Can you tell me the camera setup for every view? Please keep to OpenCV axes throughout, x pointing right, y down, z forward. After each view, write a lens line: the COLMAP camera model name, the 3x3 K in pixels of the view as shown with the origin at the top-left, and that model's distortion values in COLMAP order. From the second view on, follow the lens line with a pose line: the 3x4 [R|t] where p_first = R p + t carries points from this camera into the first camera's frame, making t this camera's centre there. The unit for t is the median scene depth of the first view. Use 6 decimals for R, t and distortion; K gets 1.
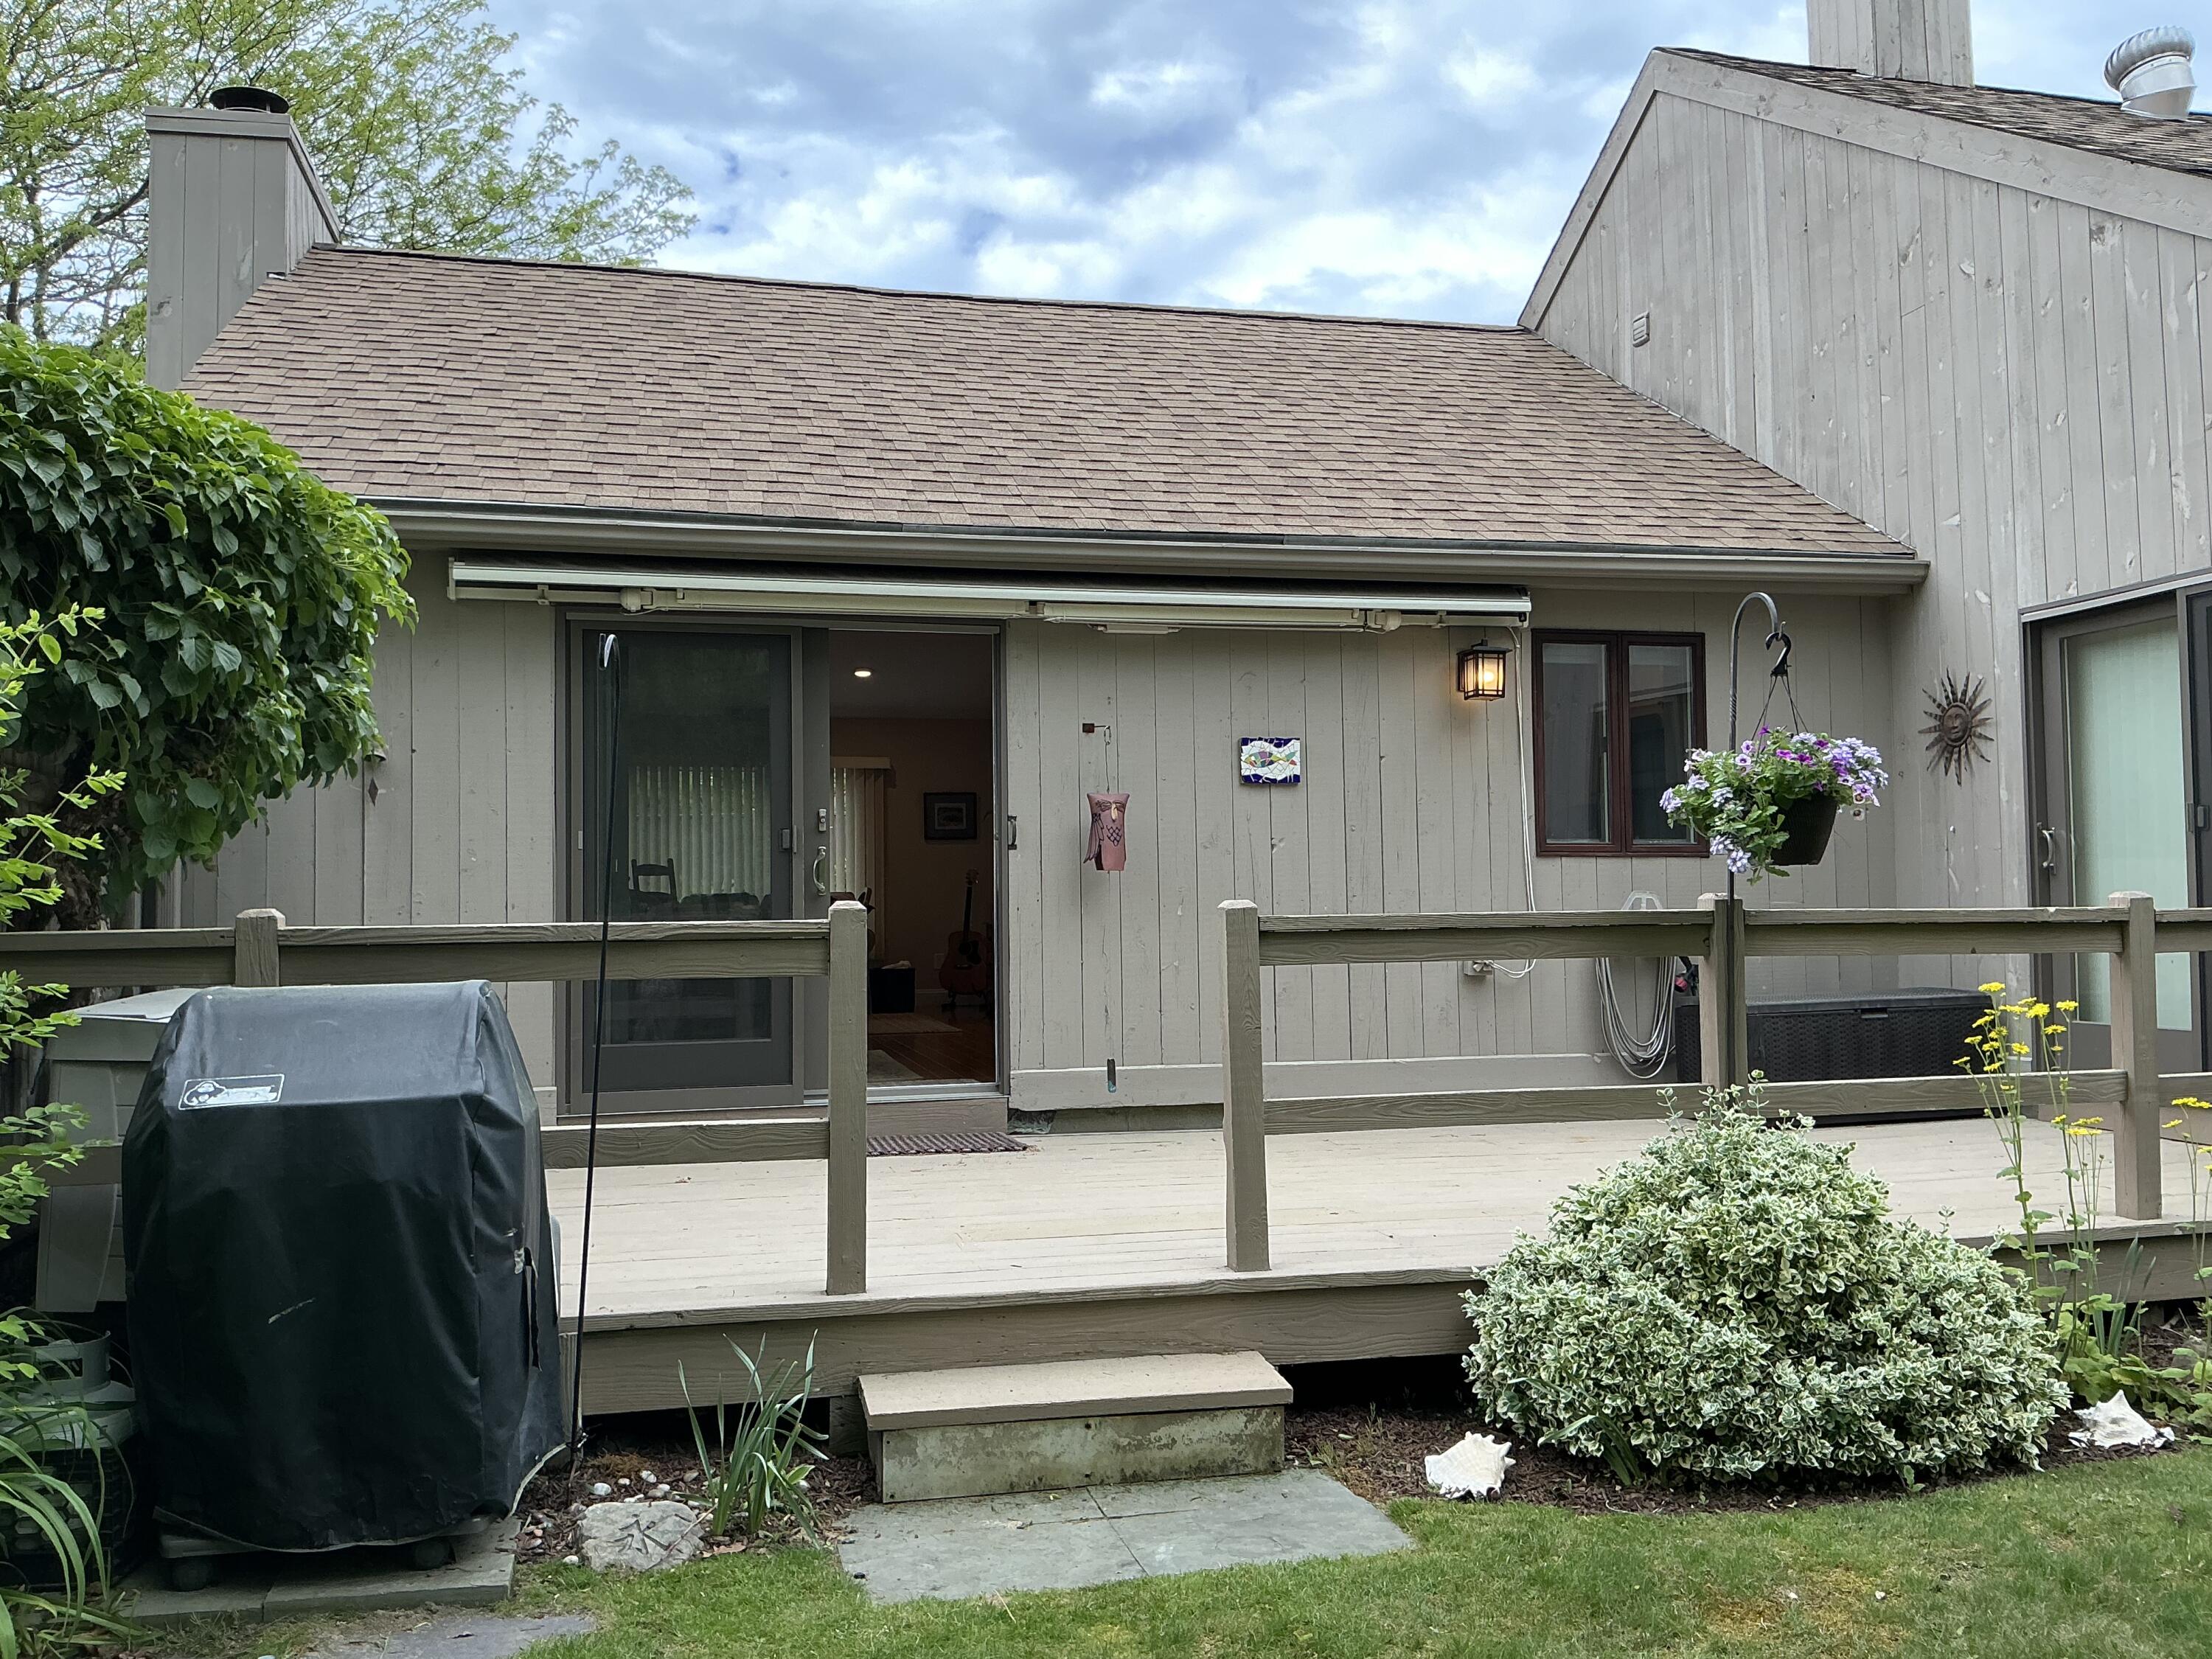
lens RADIAL K [[1845.4, 0, 1106.0], [0, 1845.4, 829.5], [0, 0, 1]] dist [0.125210, -0.258209]
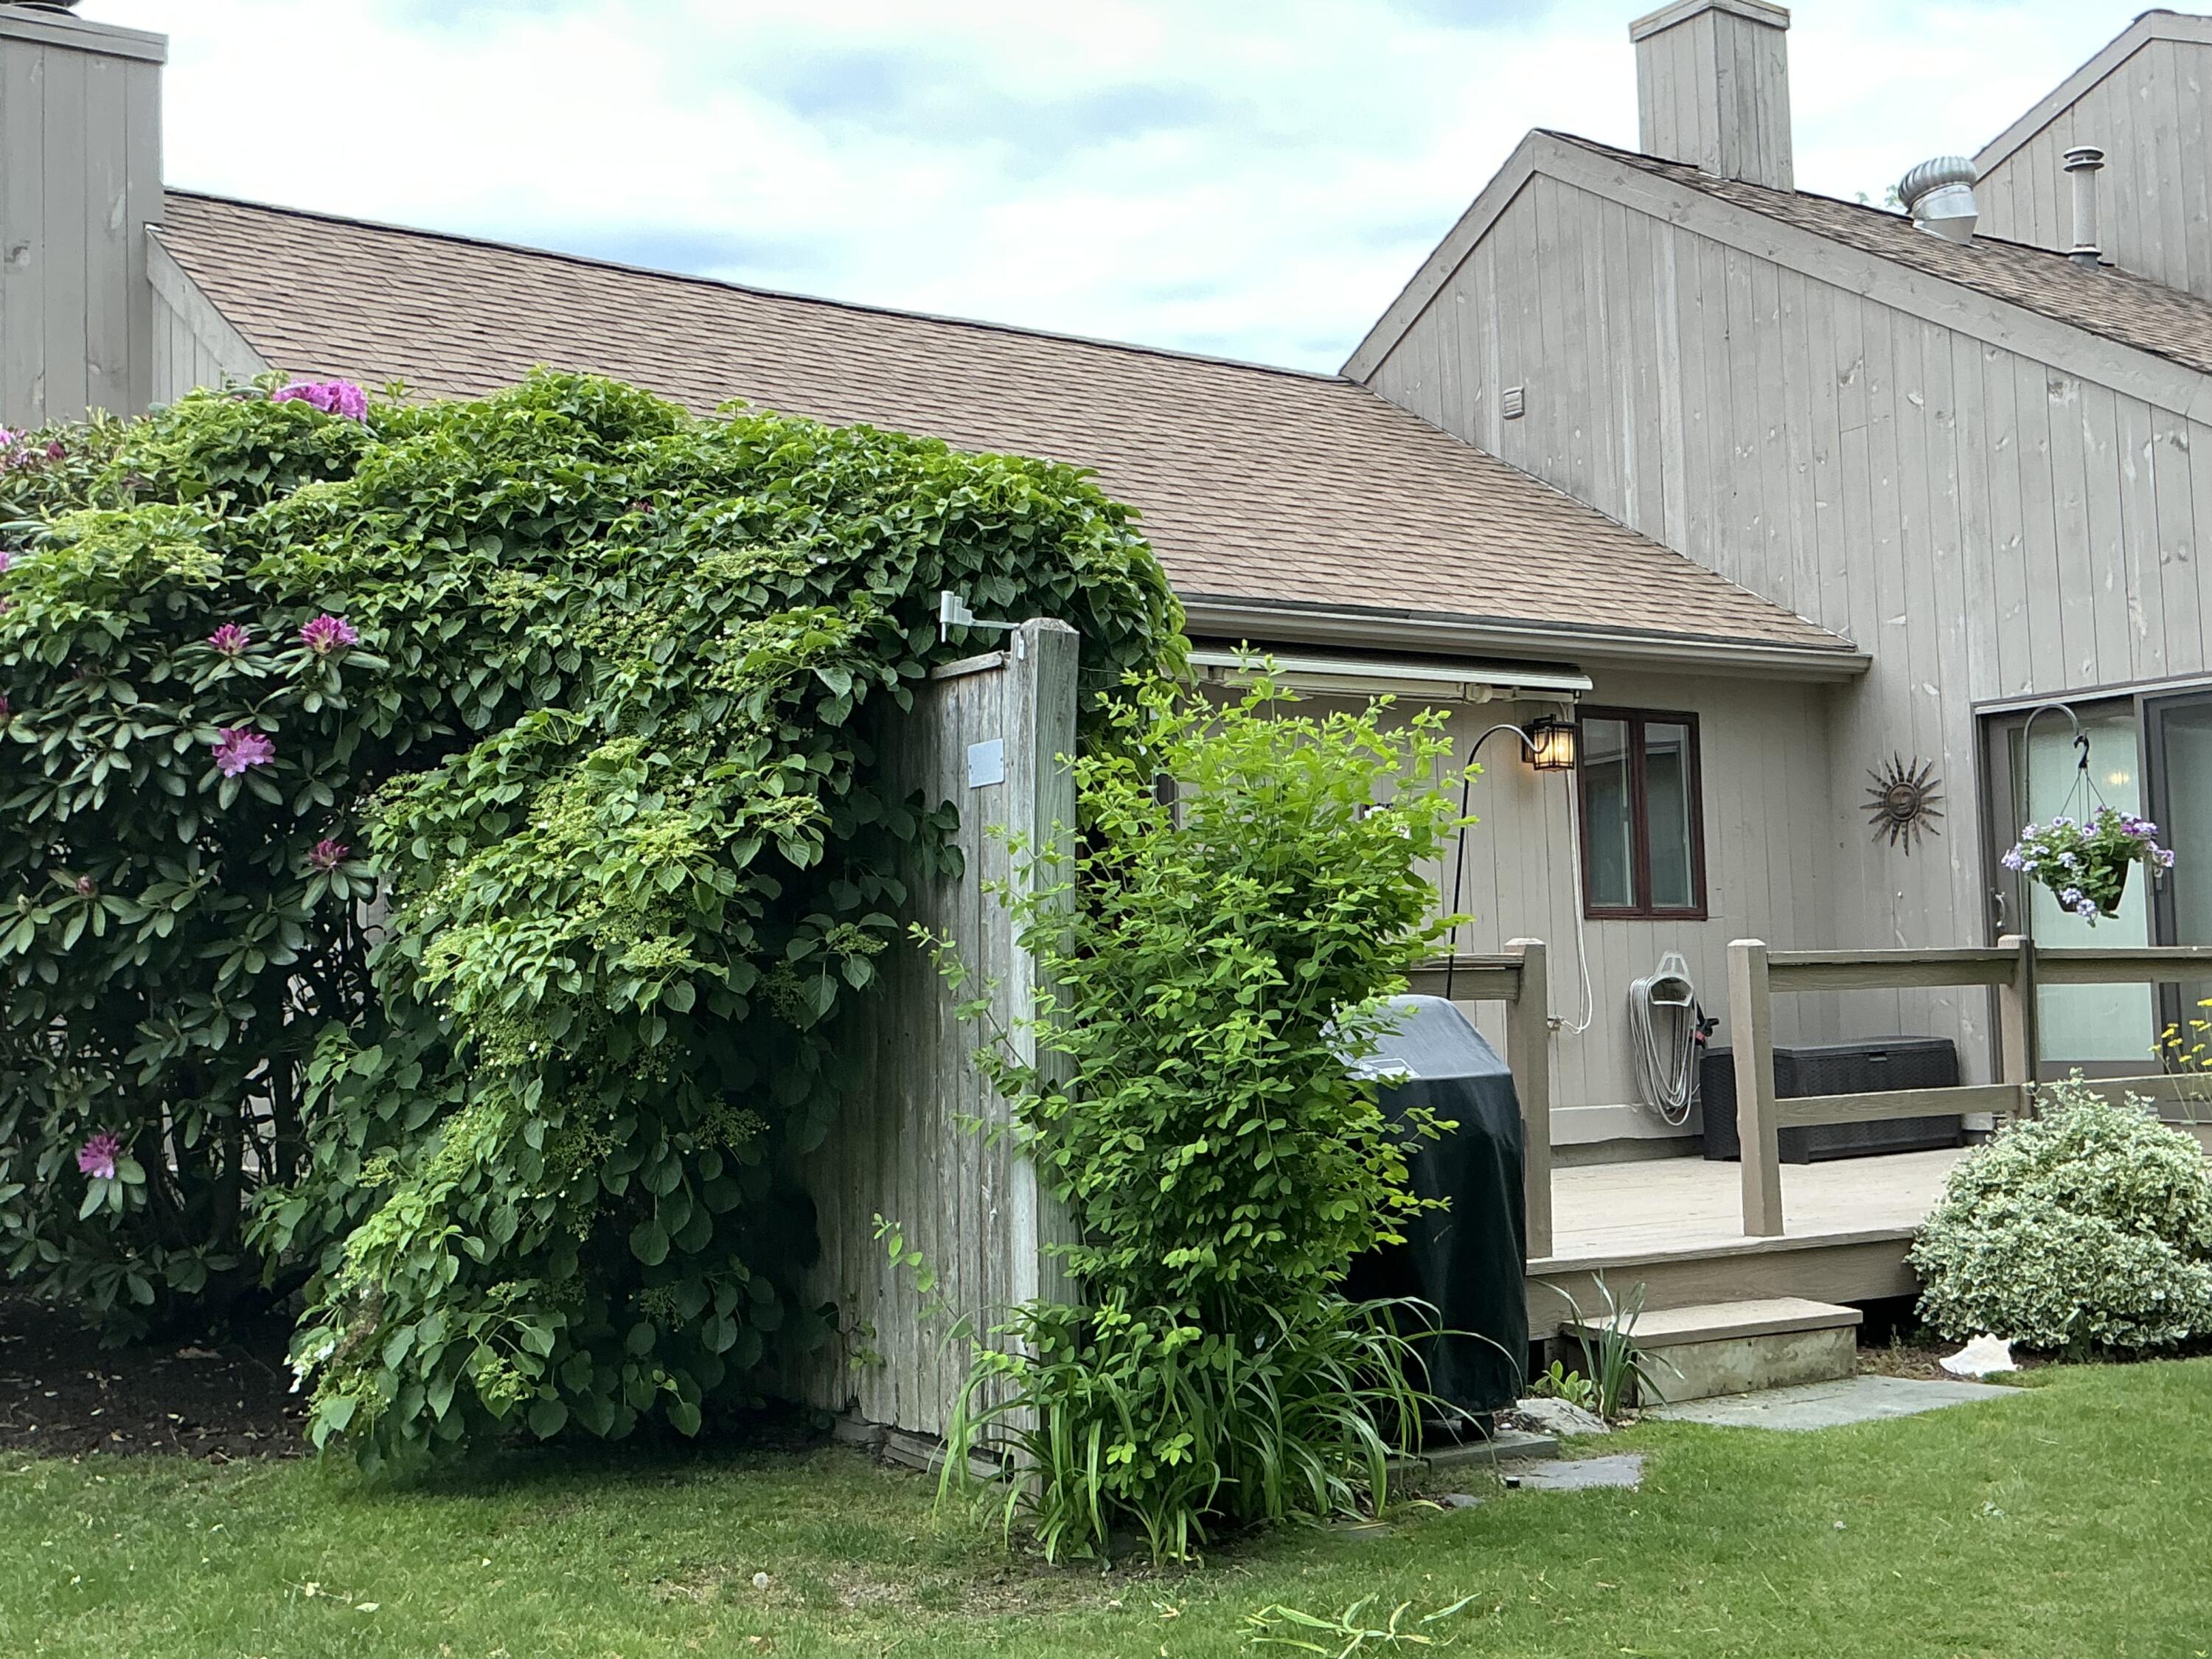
lens RADIAL K [[2562.0, 0, 1106.0], [0, 2562.0, 829.5], [0, 0, 1]] dist [0.187695, -0.492282]
pose [[0.927054, 0.011842, 0.374741, -0.582255], [0.001357, 0.999389, -0.034938, 0.014756], [-0.374926, 0.032898, 0.926471, -0.266895]]
